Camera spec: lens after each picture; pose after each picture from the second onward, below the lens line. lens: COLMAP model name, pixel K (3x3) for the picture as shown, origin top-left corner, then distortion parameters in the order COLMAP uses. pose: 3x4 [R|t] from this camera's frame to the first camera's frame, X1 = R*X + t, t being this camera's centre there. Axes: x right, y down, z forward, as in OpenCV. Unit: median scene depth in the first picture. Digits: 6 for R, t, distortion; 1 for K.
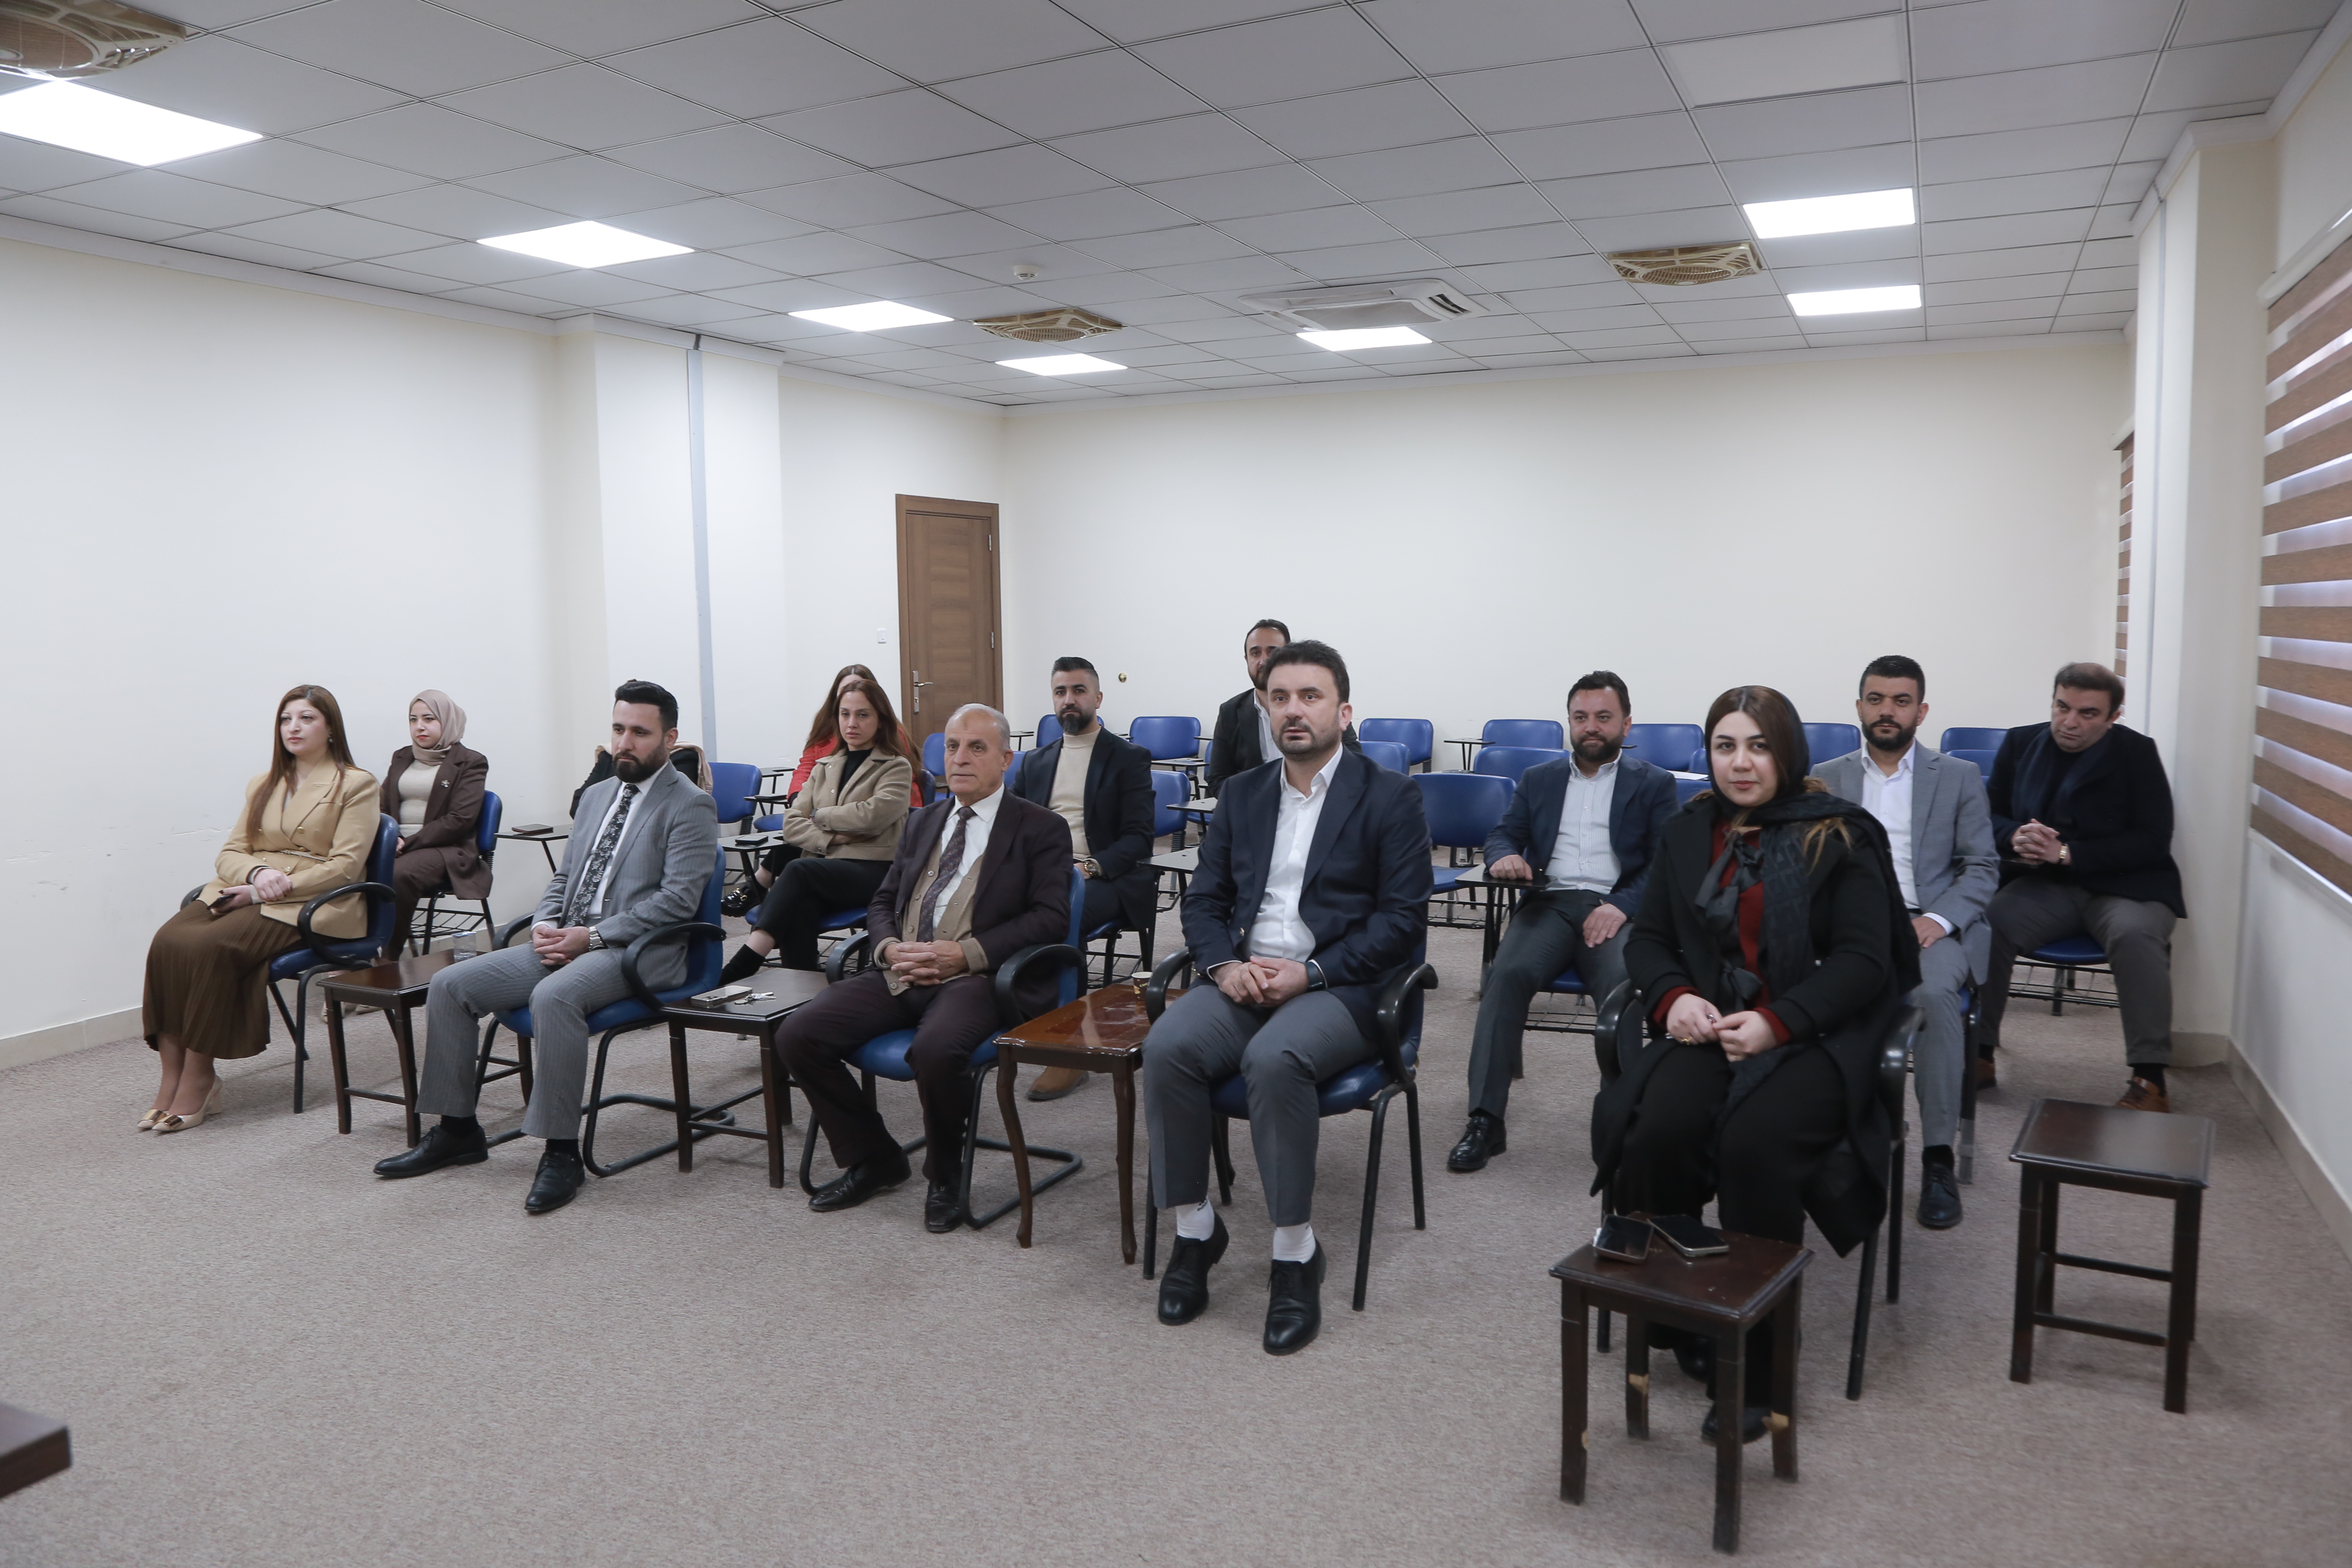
lens RADIAL K [[1518.4, 0, 1180.5], [0, 1518.4, 783.8], [0, 0, 1]] dist [-0.131200, 0.060084]
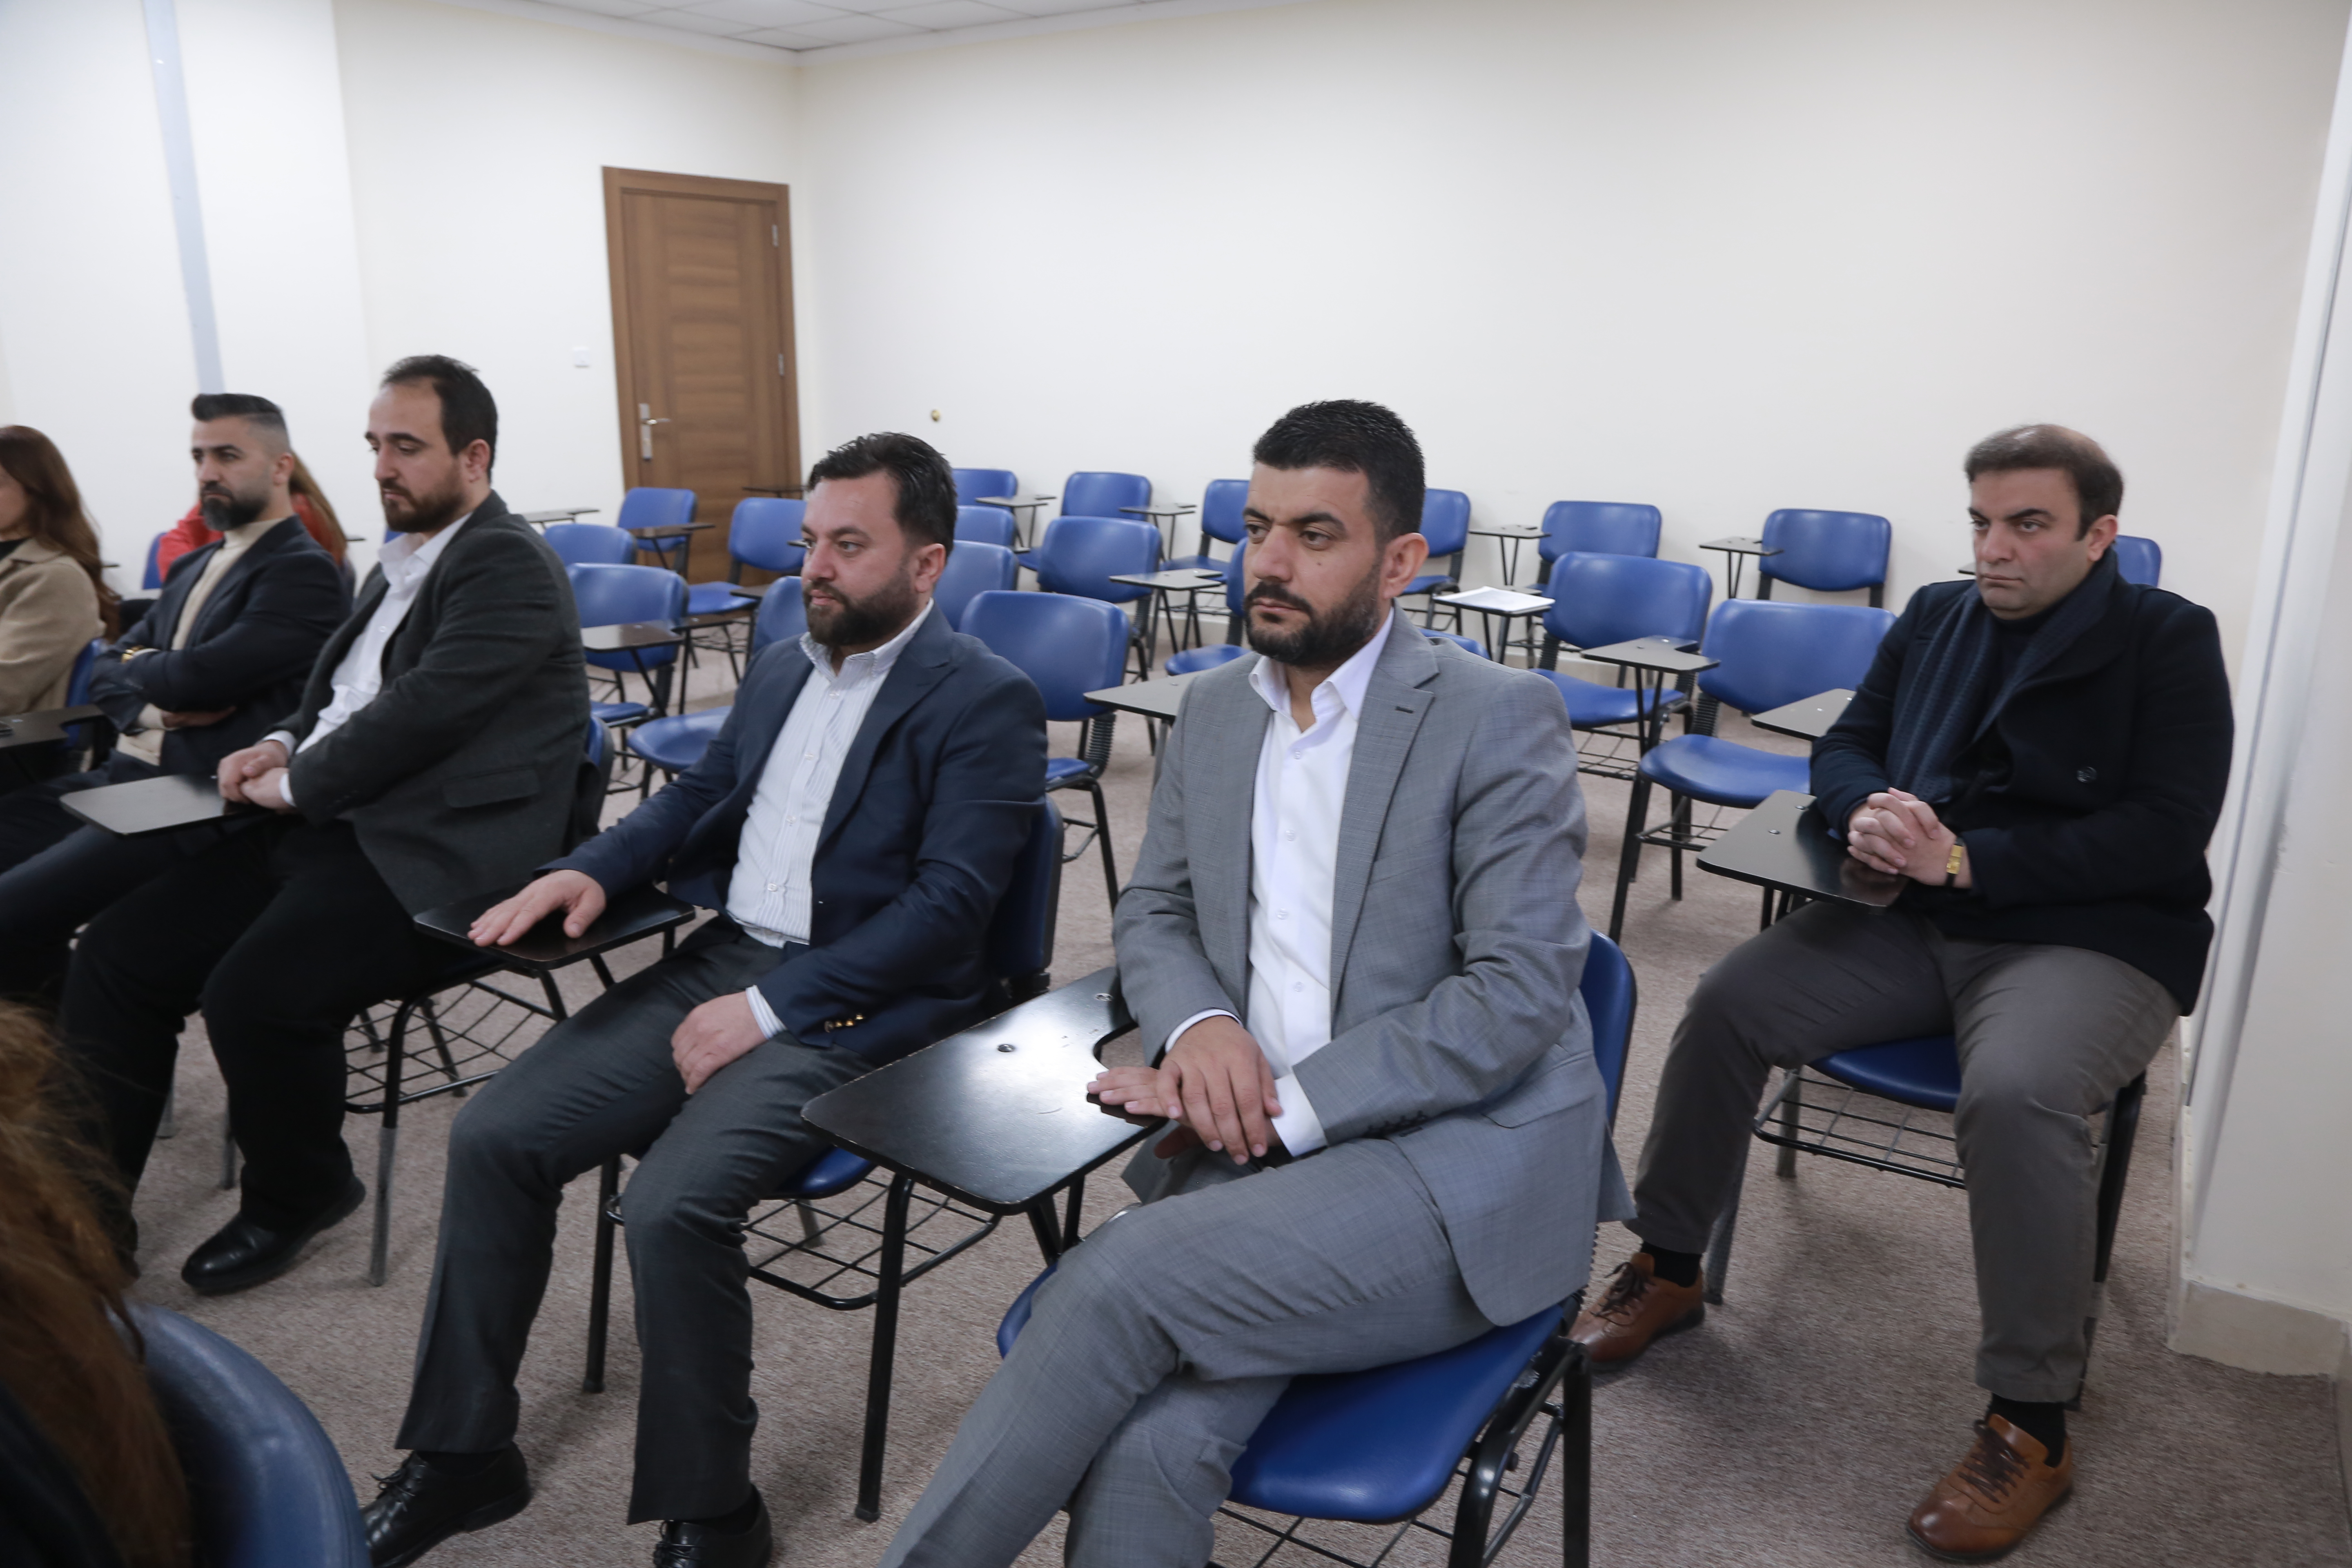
lens RADIAL K [[1582.1, 0, 1176.0], [0, 1582.1, 784.0], [0, 0, 1]] dist [-0.123931, 0.067180]
pose [[0.994928, 0.047513, -0.088662, 0.542266], [-0.032625, 0.986189, 0.162379, -0.064511], [0.095152, -0.158663, 0.982737, 0.676356]]
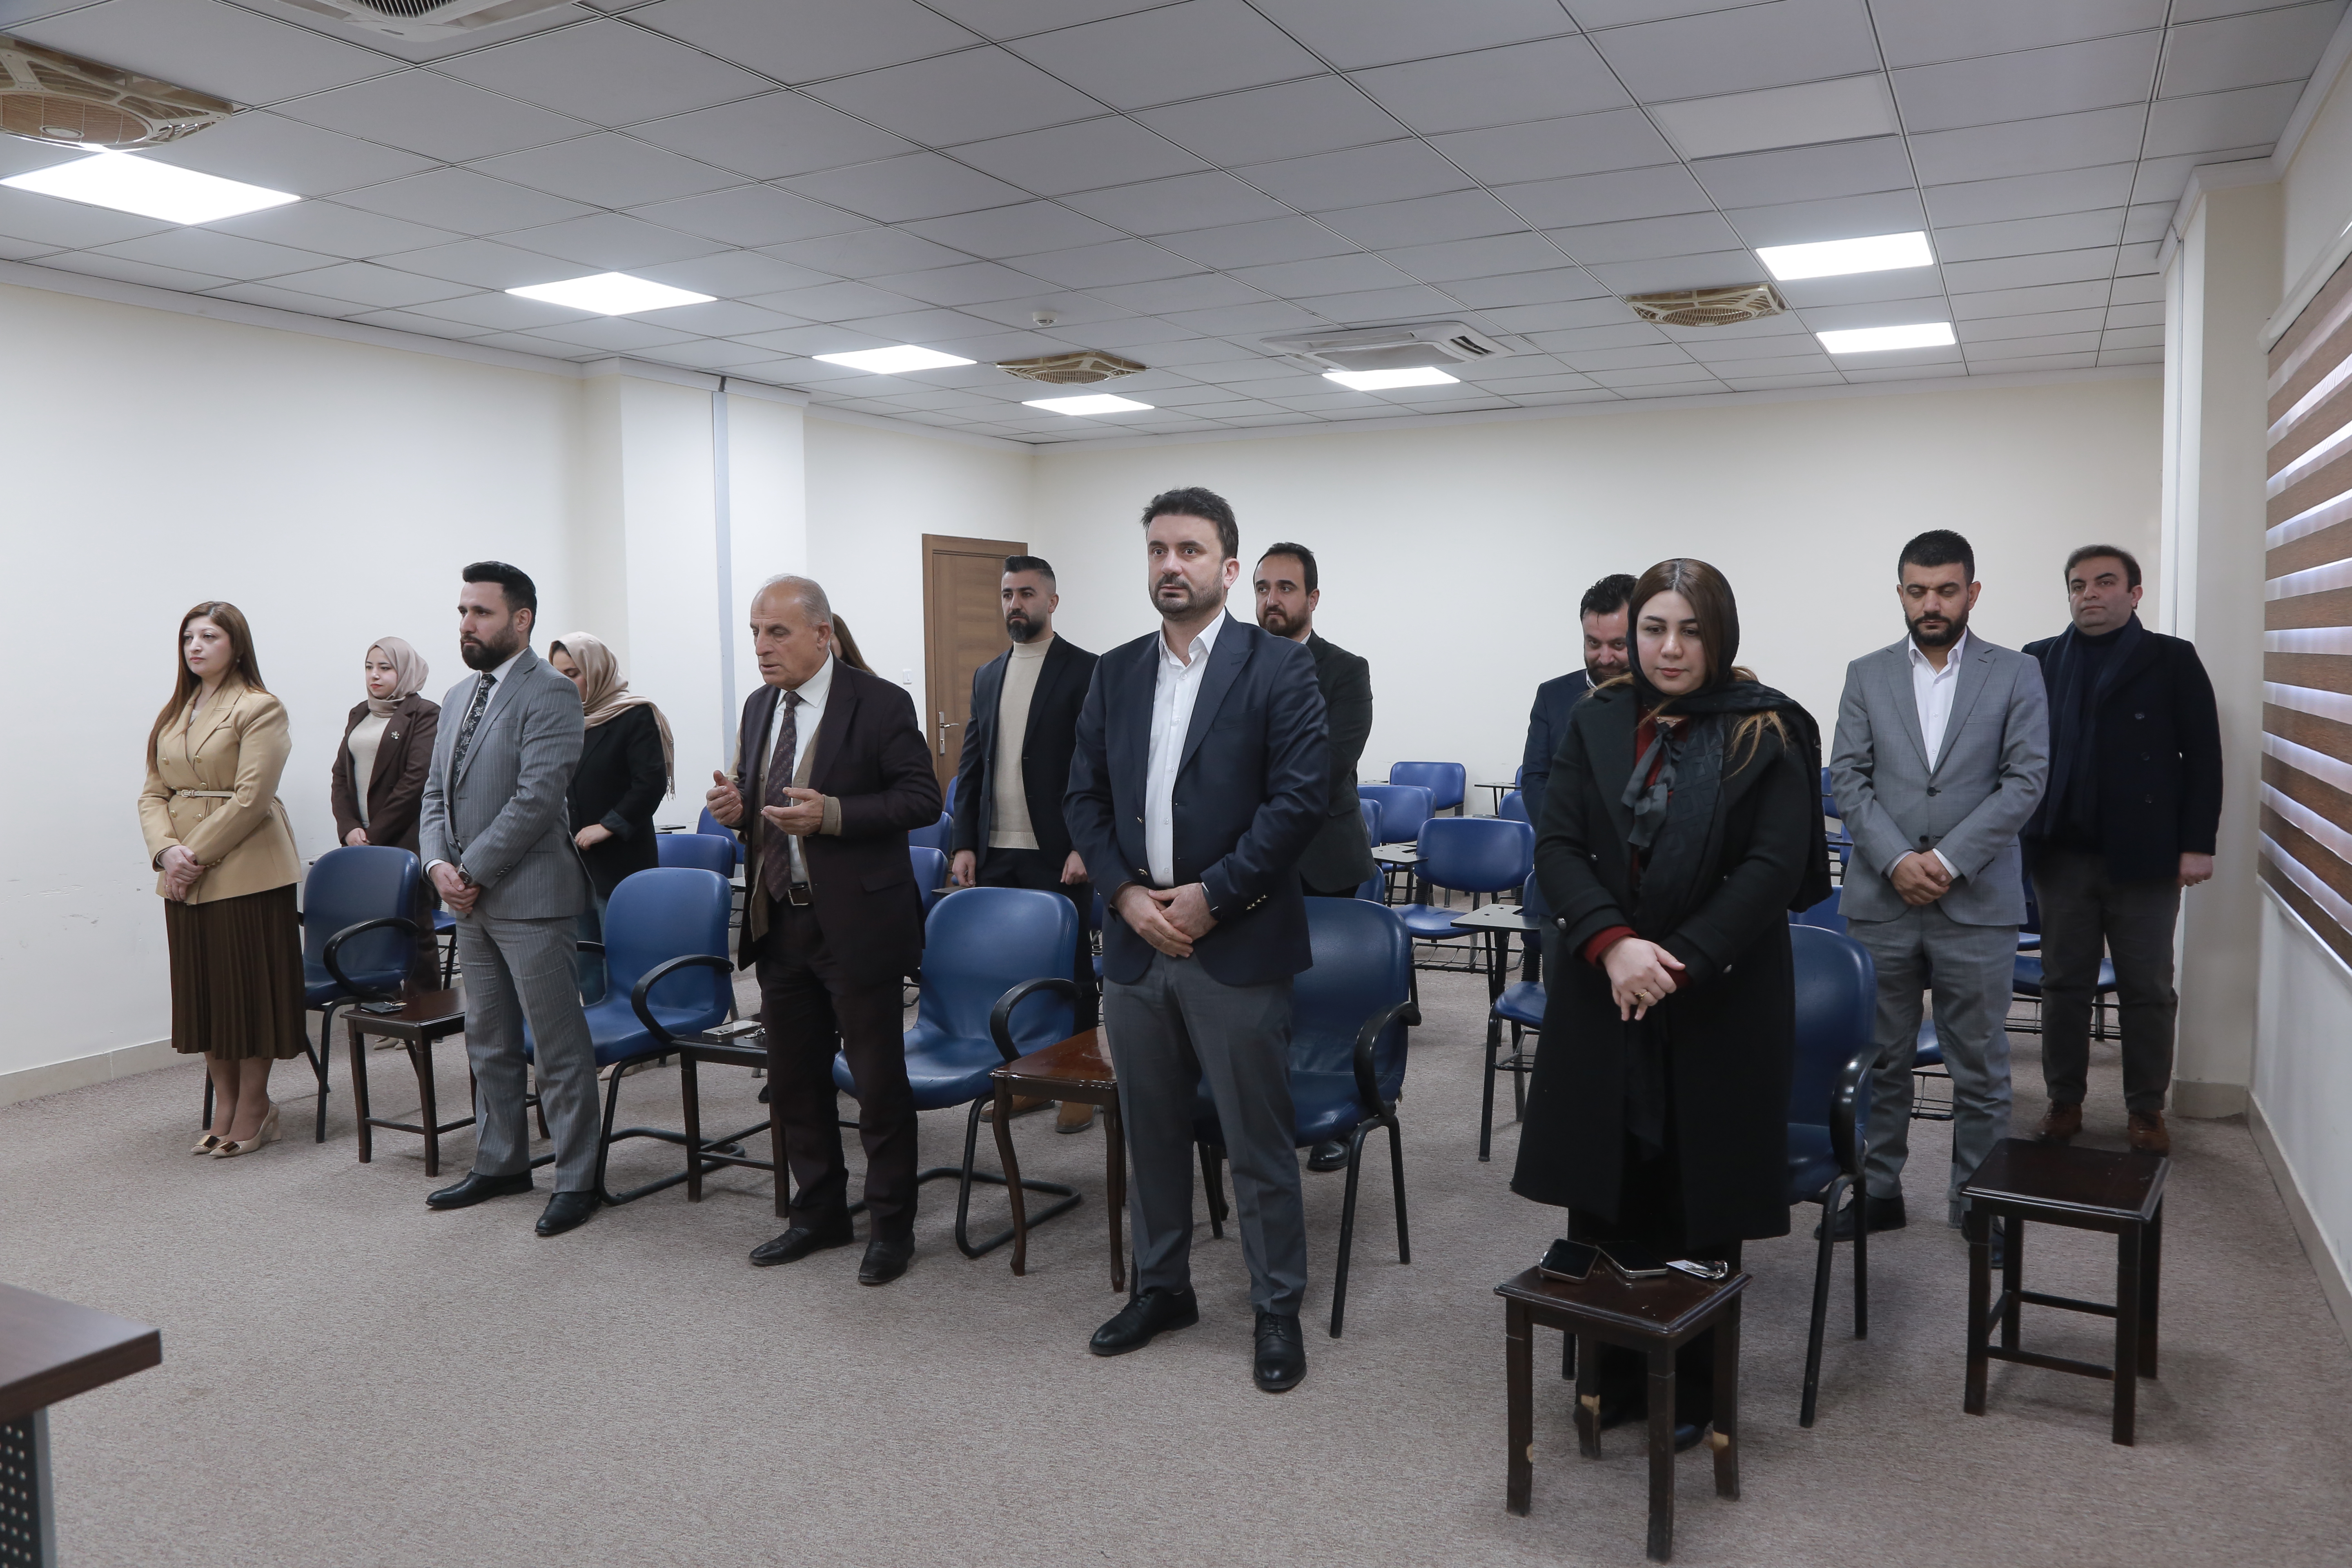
lens RADIAL K [[1582.1, 0, 1176.0], [0, 1582.1, 784.0], [0, 0, 1]] dist [-0.123931, 0.067180]
pose [[0.999452, 0.003848, -0.032880, 0.038519], [-0.004763, 0.999602, -0.027793, 0.001158], [0.032760, 0.027934, 0.999073, -0.078578]]
